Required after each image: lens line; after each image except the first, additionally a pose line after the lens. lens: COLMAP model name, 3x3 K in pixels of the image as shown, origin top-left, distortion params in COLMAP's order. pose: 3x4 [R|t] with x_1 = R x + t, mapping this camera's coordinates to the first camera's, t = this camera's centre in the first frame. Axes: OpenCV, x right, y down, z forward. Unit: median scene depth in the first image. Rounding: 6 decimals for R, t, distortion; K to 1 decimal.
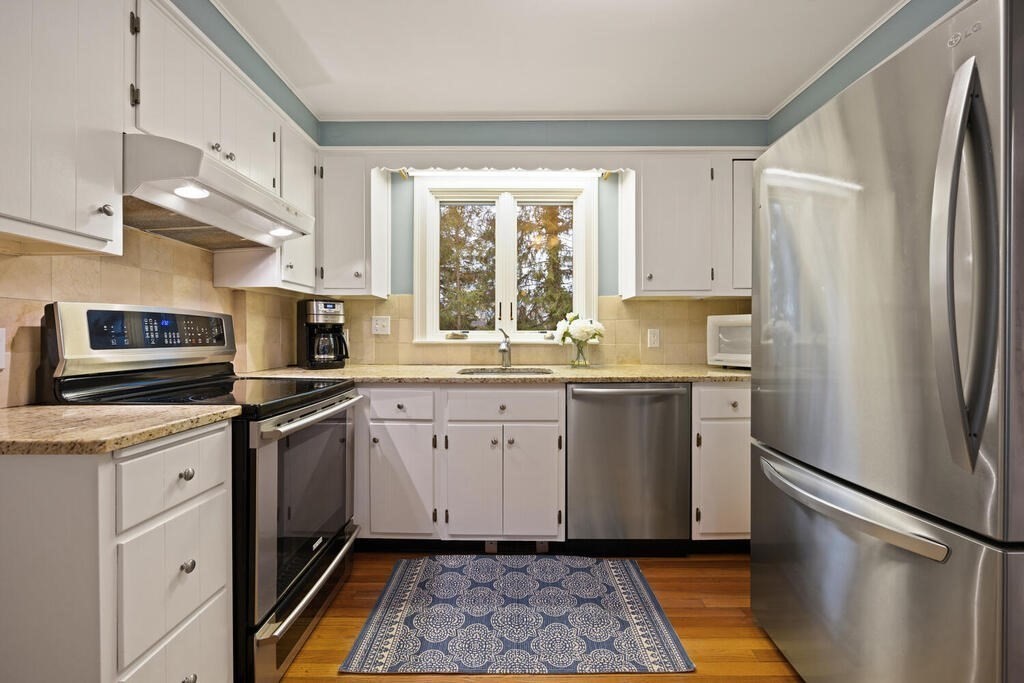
lens RADIAL K [[410.1, 0, 513.5], [0, 410.1, 338.5], [0, 0, 1]] dist [-0.012738, 0.000361]
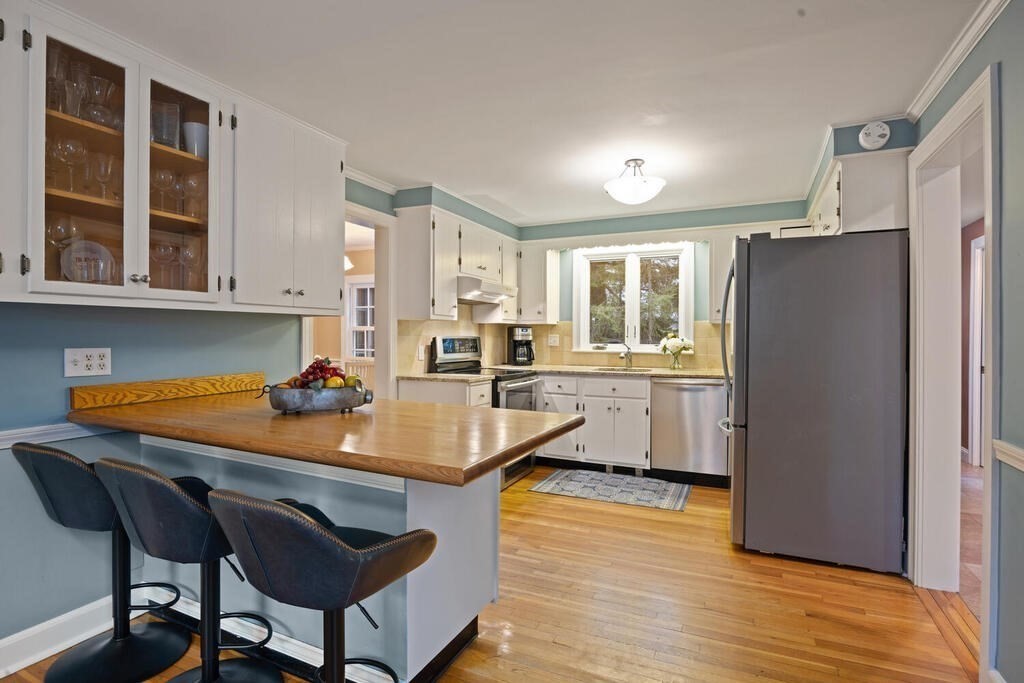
lens RADIAL K [[511.4, 0, 511.1], [0, 511.4, 337.0], [0, 0, 1]] dist [-0.013594, 0.001486]
pose [[0.902977, 0.002165, -0.429684, 0.516030], [-0.006146, 0.999950, -0.007879, -0.037009], [0.429645, 0.009755, 0.902945, -1.176852]]
